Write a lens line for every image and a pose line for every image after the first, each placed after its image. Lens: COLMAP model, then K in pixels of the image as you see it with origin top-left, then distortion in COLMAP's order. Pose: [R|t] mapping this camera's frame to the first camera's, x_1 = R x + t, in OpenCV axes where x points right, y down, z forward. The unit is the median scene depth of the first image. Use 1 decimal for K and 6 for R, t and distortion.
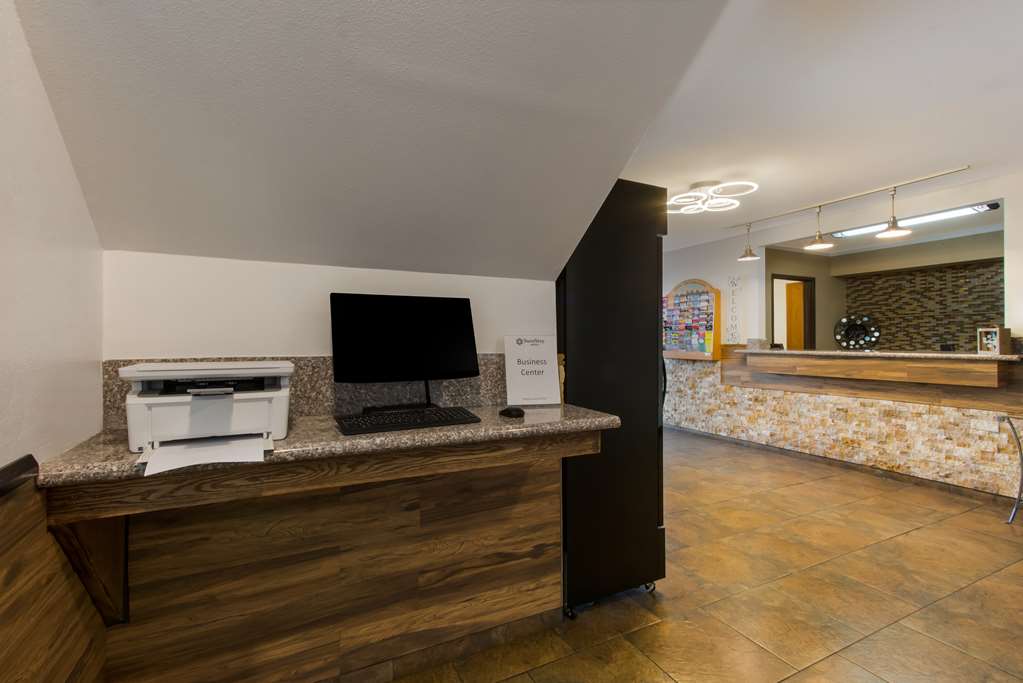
lens RADIAL K [[471.1, 0, 507.9], [0, 471.1, 338.0], [0, 0, 1]] dist [0.011135, 0.000197]
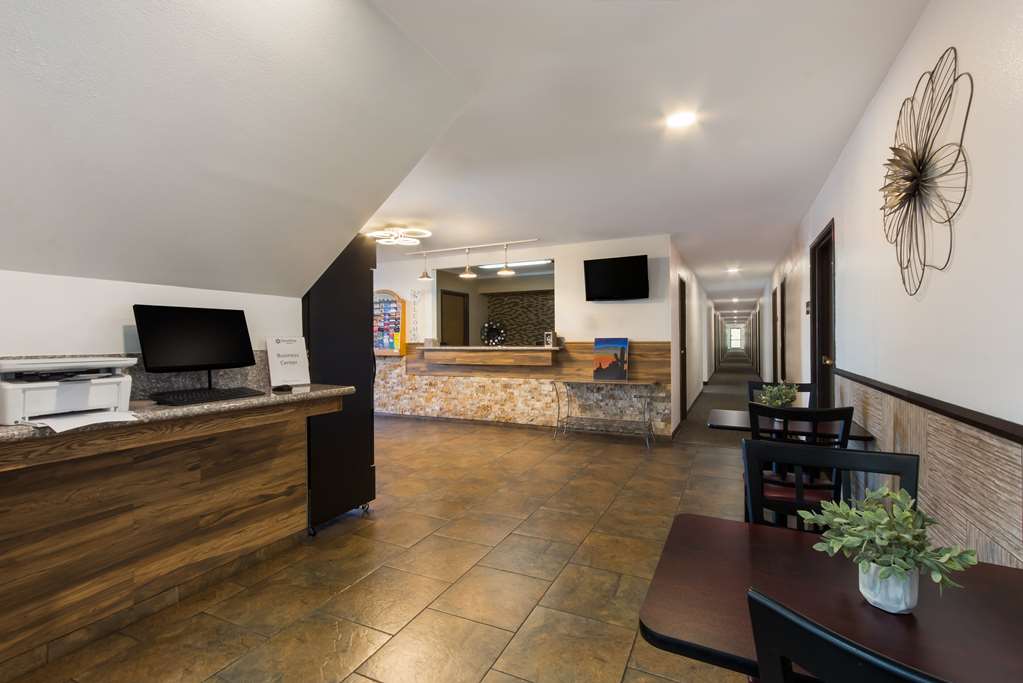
lens RADIAL K [[471.1, 0, 507.9], [0, 471.1, 338.0], [0, 0, 1]] dist [0.011135, 0.000197]
pose [[0.798886, -0.002293, 0.601478, -0.258315], [0.002006, 0.999997, 0.001148, -0.002096], [-0.601479, 0.000290, 0.798889, -0.501437]]
